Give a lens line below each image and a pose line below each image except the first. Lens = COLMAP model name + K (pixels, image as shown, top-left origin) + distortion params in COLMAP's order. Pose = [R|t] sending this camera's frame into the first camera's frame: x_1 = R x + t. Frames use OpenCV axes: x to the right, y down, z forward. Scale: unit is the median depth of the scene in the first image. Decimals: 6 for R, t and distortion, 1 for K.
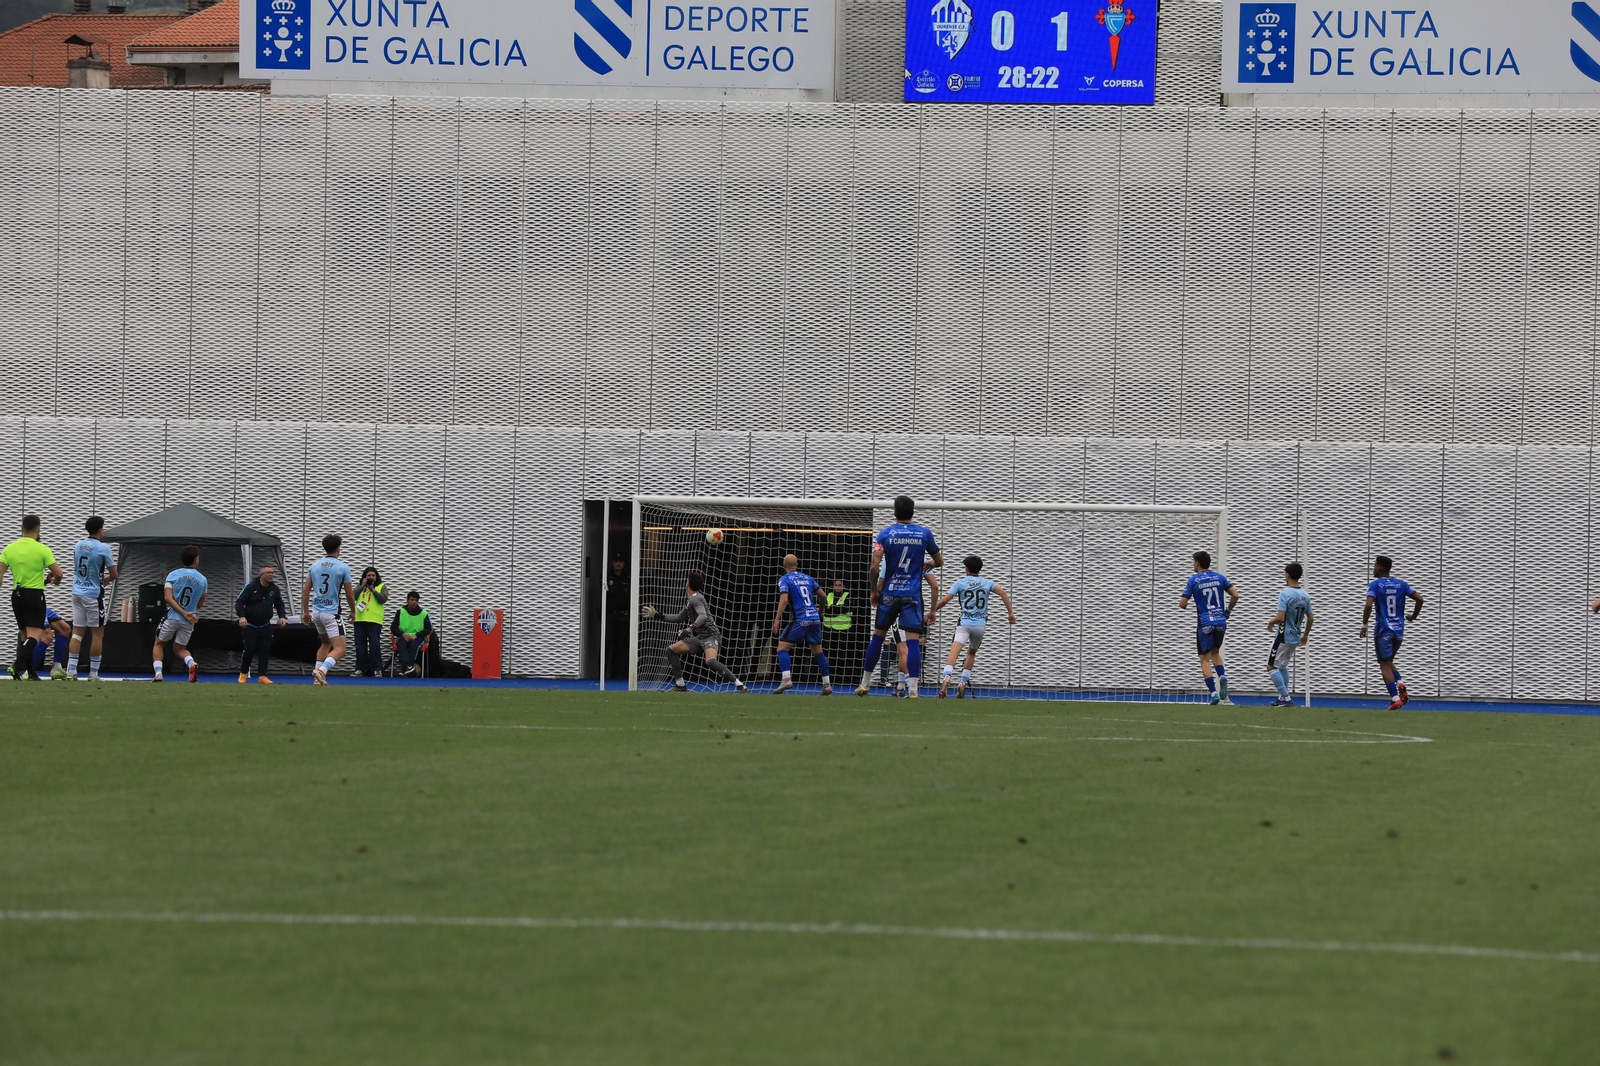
lens RADIAL K [[9484.8, 0, 785.7], [0, 9484.8, 517.3], [0, 0, 1]] dist [2.011321, 0.000000]
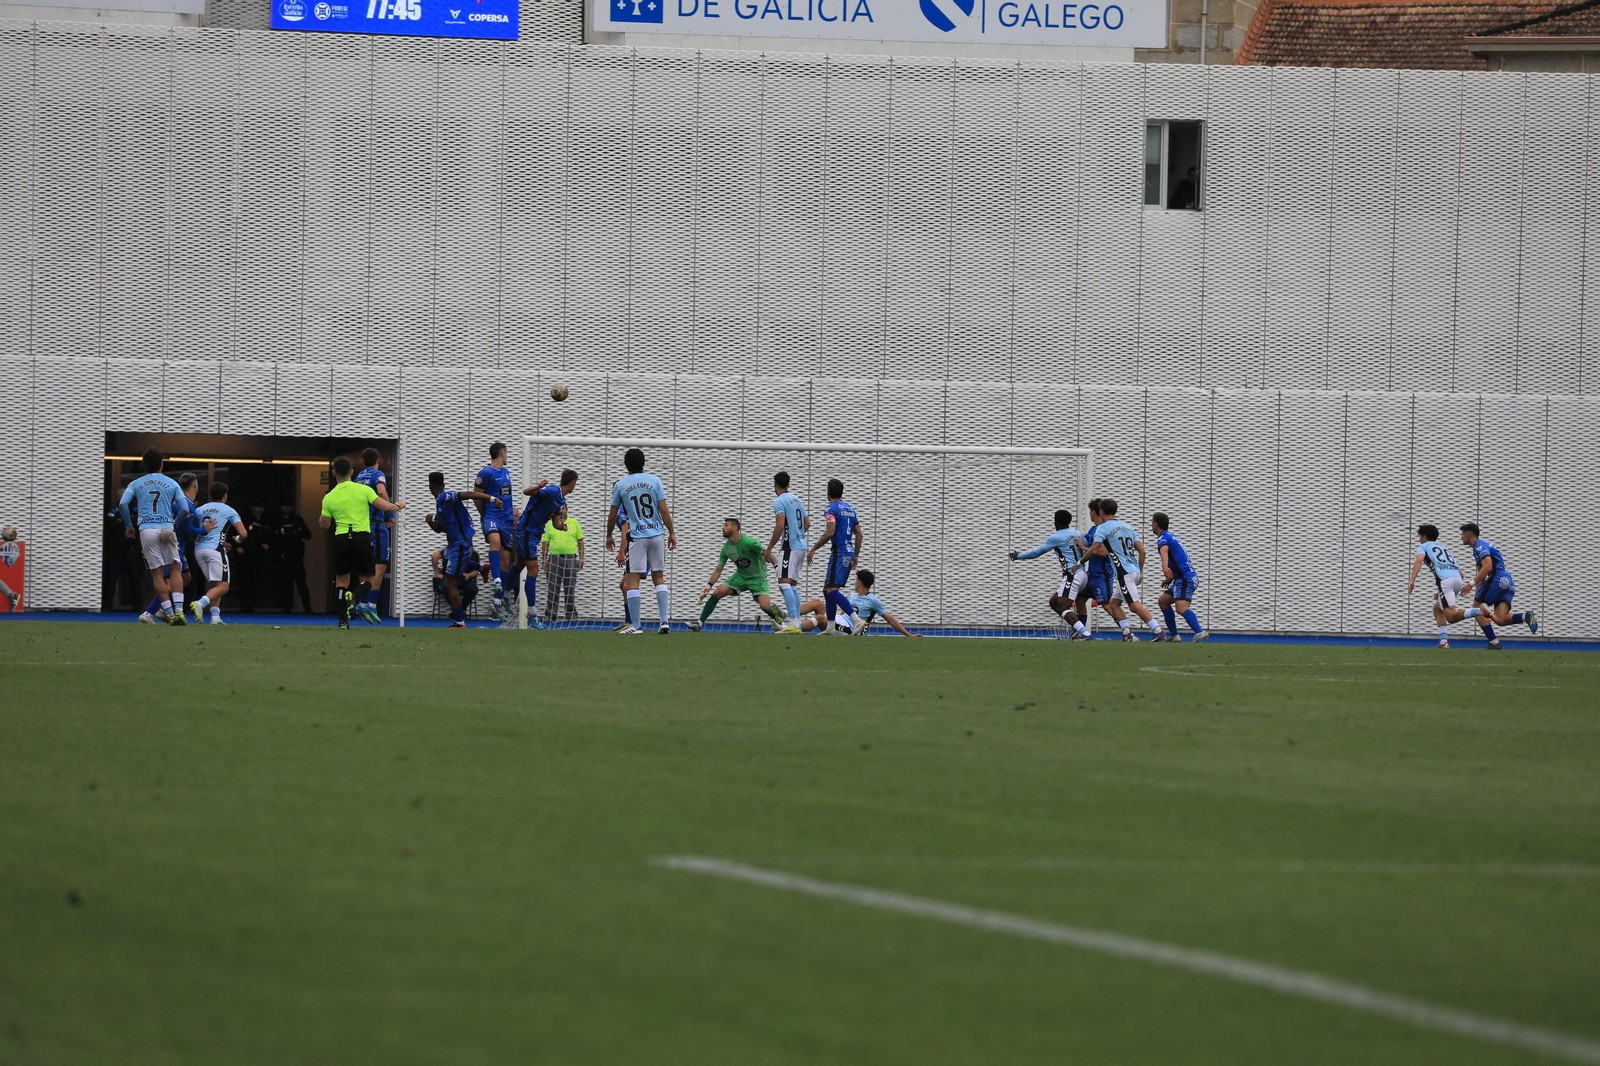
lens RADIAL K [[9484.8, 0, 784.3], [0, 9484.8, 545.4], [0, 0, 1]] dist [2.011321, 0.000000]
pose [[0.931463, -0.001551, 0.363834, -0.321788], [-0.004699, 0.999856, 0.016293, -0.006557], [-0.363807, -0.016886, 0.931321, 0.046417]]
